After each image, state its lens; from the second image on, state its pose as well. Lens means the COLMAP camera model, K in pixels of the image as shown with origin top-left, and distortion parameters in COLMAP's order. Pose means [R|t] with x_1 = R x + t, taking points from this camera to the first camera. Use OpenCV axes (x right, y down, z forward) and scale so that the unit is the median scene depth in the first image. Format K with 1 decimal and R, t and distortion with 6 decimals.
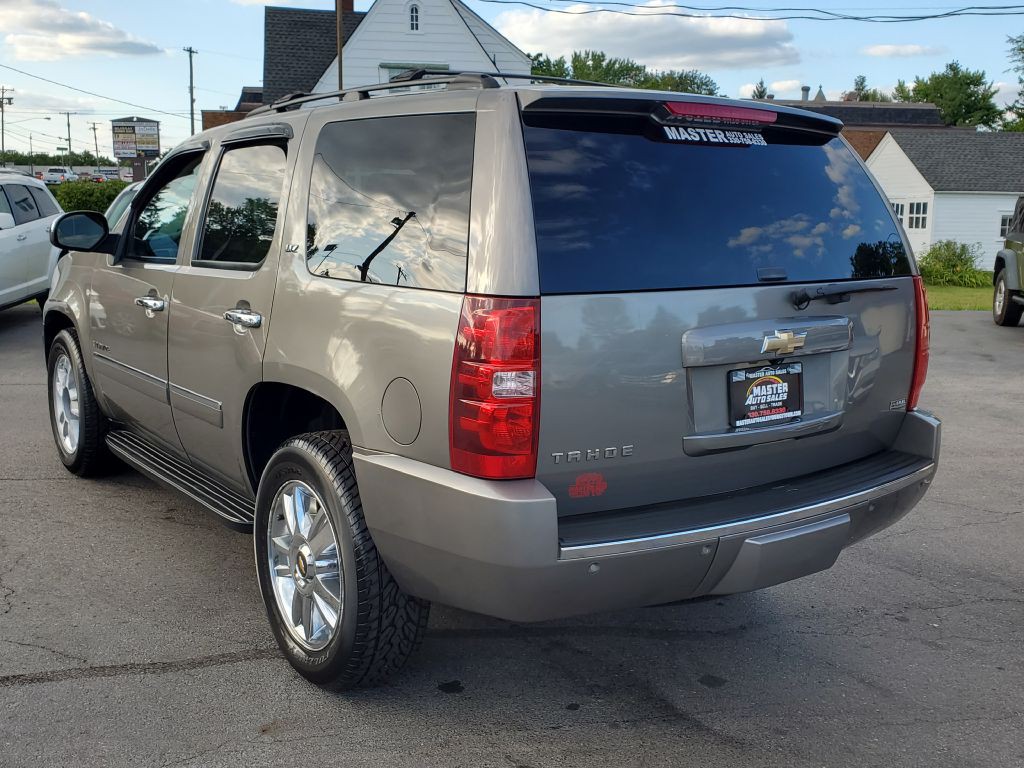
lens RADIAL K [[1055.0, 0, 512.0], [0, 1055.0, 384.0], [0, 0, 1]] dist [0.011556, 0.005235]
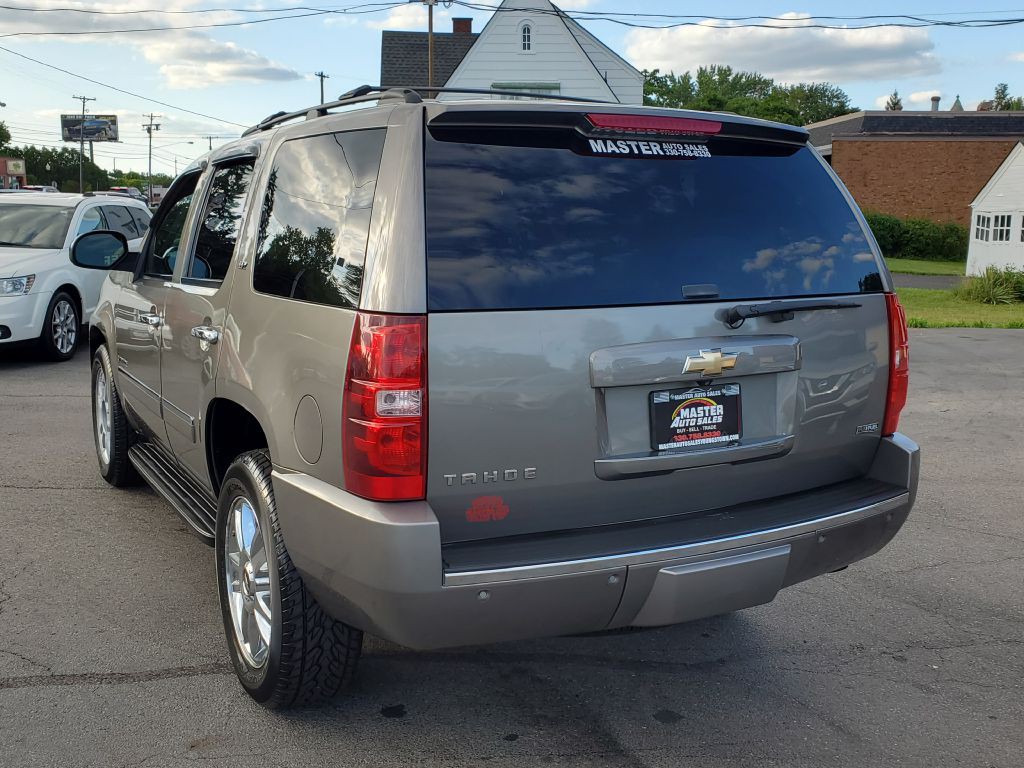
lens RADIAL K [[1055.1, 0, 526.3], [0, 1055.1, 372.6], [0, 0, 1]] dist [0.013250, -0.012779]
pose [[0.993298, 0.008531, -0.115266, 0.182504], [-0.011520, 0.999614, -0.025289, -0.004019], [0.115006, 0.026448, 0.993013, 0.032756]]
